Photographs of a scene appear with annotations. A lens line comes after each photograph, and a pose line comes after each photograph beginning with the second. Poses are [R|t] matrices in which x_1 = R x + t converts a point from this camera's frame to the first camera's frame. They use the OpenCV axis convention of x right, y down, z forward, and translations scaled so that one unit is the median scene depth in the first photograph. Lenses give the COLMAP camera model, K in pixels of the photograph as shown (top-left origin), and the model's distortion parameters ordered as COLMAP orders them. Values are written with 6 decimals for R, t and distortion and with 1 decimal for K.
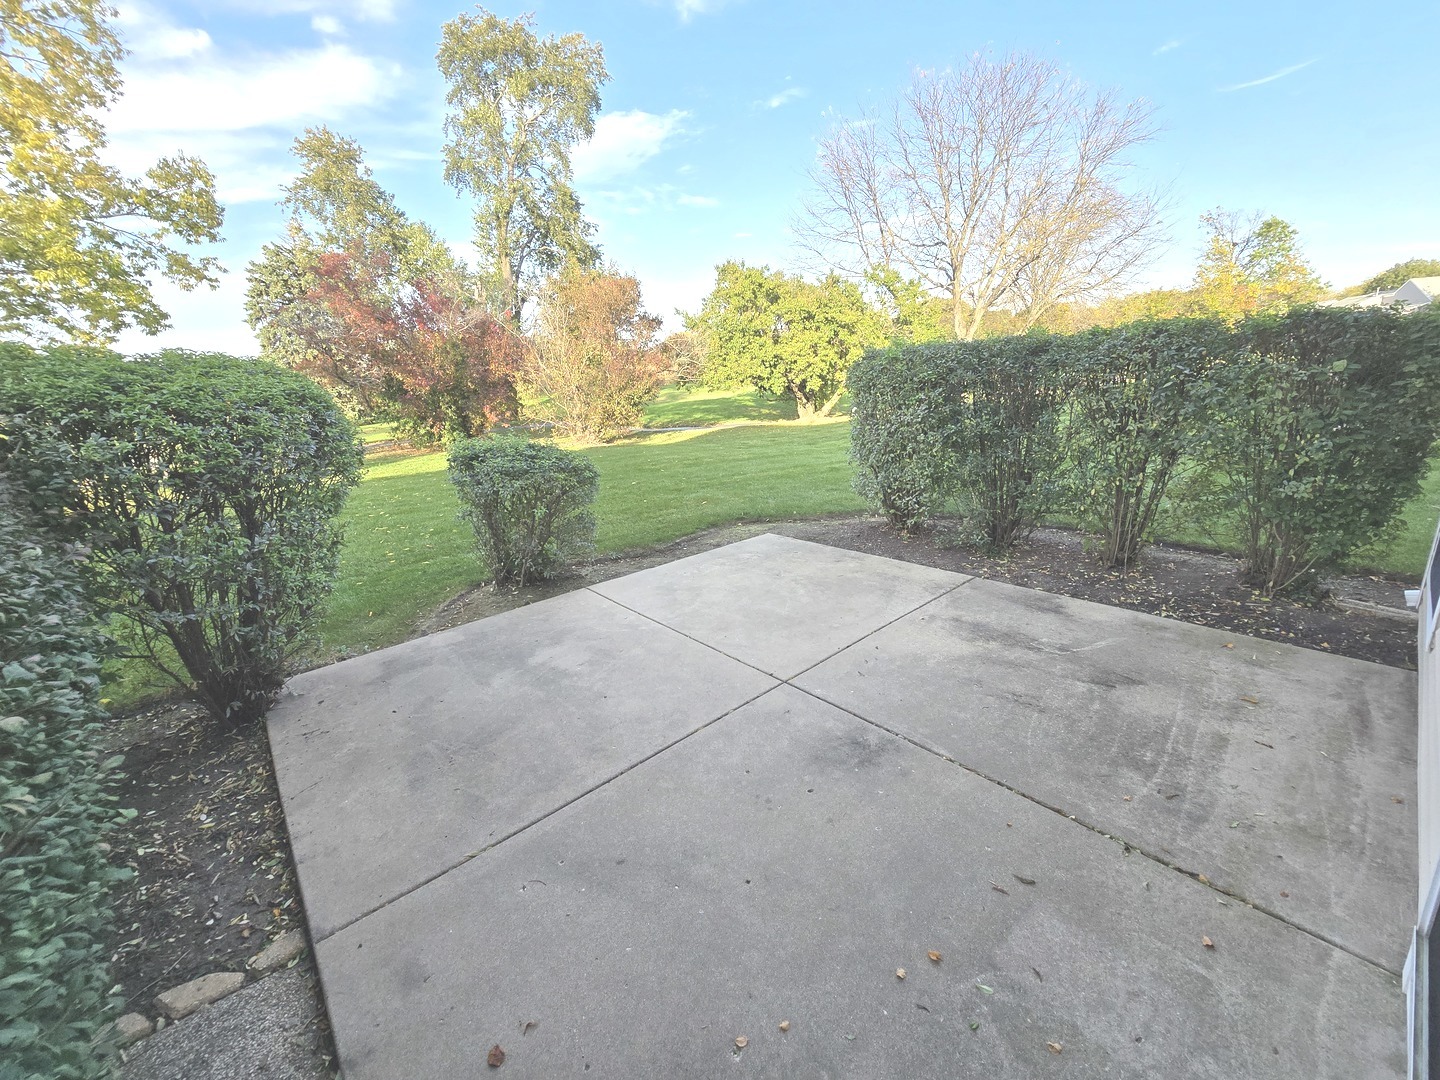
lens RADIAL K [[594.3, 0, 727.4], [0, 594.3, 520.0], [0, 0, 1]] dist [-0.000797, 0.000646]
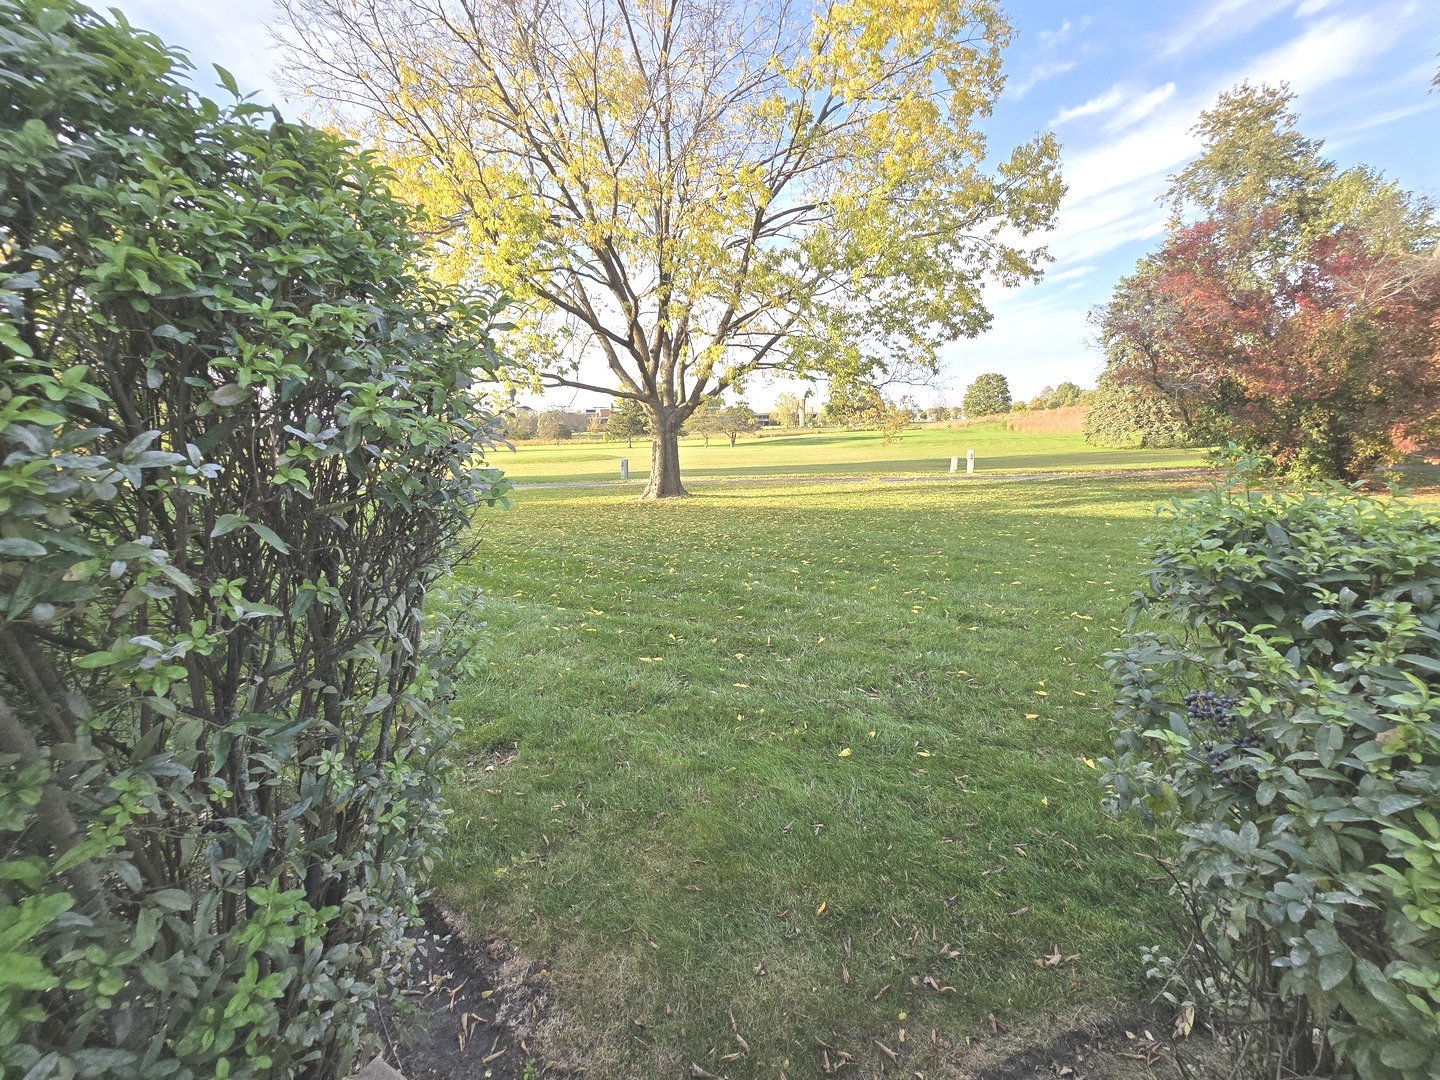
lens RADIAL K [[594.3, 0, 727.4], [0, 594.3, 520.0], [0, 0, 1]] dist [-0.000797, 0.000646]
pose [[0.350441, 0.196795, -0.915676, -0.081256], [-0.223952, 0.966922, 0.122099, -0.026965], [0.909415, 0.162279, 0.382922, 0.188561]]
